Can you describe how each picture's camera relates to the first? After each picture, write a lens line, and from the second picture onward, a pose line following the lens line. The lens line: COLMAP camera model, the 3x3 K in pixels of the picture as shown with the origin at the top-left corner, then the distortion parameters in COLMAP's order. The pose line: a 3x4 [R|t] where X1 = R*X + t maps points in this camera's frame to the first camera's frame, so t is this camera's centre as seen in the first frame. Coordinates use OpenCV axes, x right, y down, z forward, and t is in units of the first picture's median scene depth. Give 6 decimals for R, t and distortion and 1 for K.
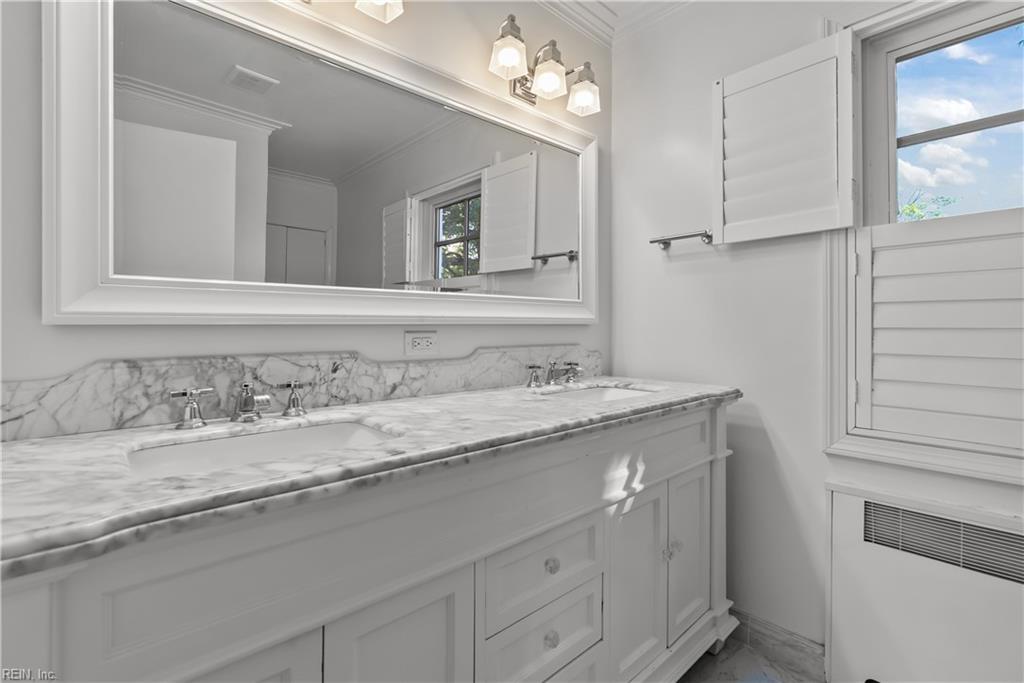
lens RADIAL K [[462.6, 0, 517.9], [0, 462.6, 326.7], [0, 0, 1]] dist [-0.015778, 0.003195]
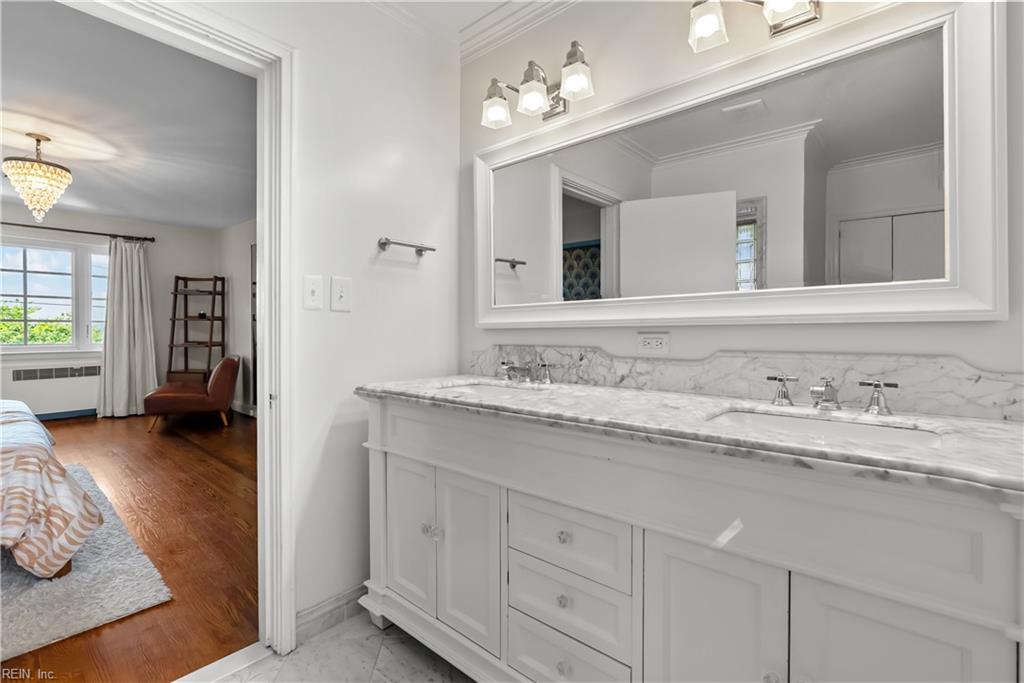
lens RADIAL K [[462.6, 0, 513.2], [0, 462.6, 335.6], [0, 0, 1]] dist [-0.015778, 0.003195]
pose [[0.113455, 0.007564, -0.993514, 0.973290], [0.003795, 0.999960, 0.008046, 0.008765], [0.993536, -0.004683, 0.113421, 0.618022]]
